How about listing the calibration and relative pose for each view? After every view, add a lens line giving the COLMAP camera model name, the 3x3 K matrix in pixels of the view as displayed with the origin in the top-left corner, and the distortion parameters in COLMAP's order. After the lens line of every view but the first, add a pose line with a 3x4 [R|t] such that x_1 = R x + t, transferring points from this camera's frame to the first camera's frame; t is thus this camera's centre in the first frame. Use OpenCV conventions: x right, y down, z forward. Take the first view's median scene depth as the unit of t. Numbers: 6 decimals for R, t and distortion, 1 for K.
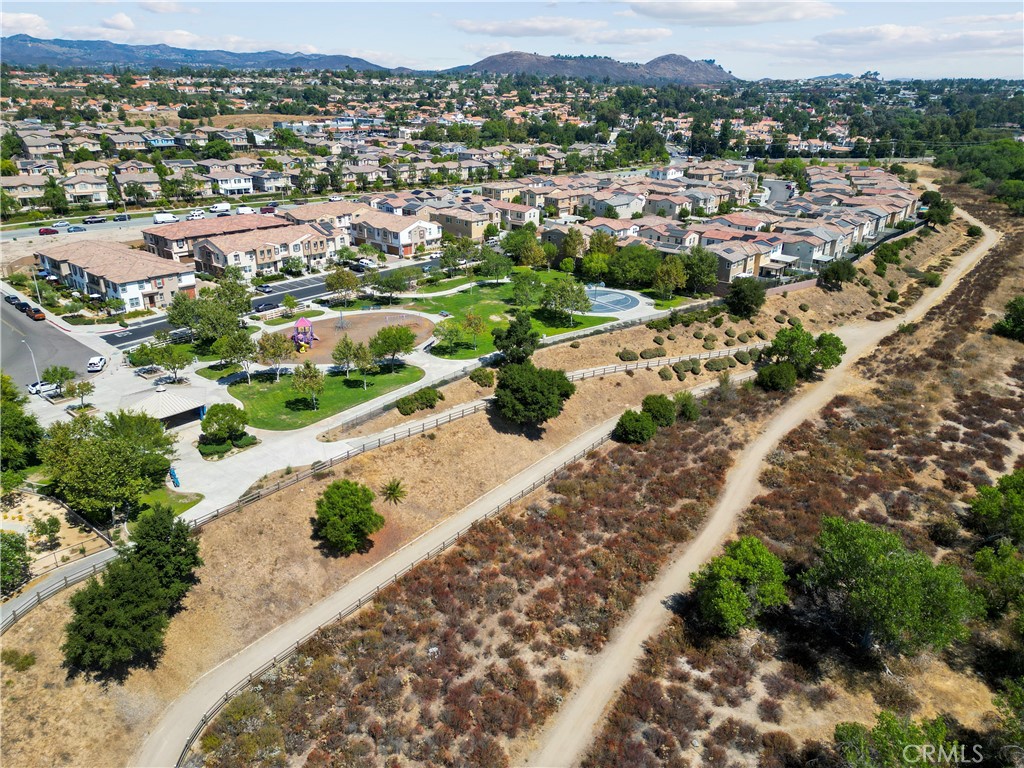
lens RADIAL K [[705.9, 0, 512.0], [0, 705.9, 384.0], [0, 0, 1]] dist [0.059060, -0.048748]
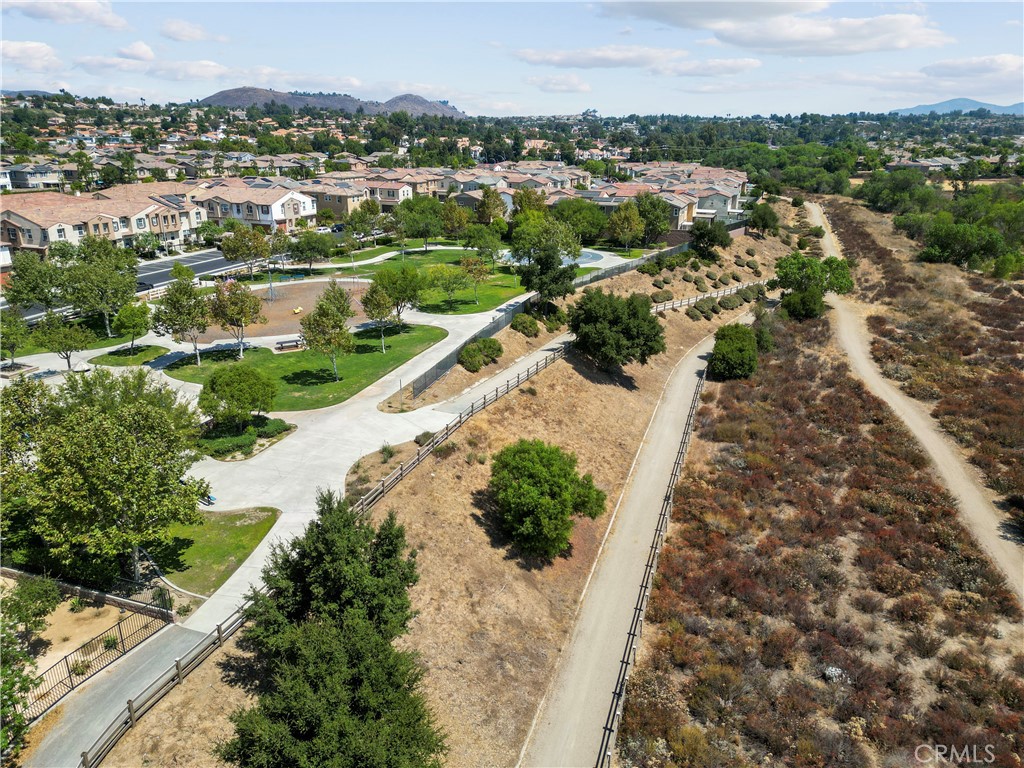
lens RADIAL K [[705.9, 0, 512.0], [0, 705.9, 384.0], [0, 0, 1]] dist [0.059060, -0.048748]
pose [[0.944433, -0.118892, 0.306449, -0.196809], [0.132907, 0.990808, -0.025201, 0.046780], [-0.300636, 0.064530, 0.951554, 0.196533]]
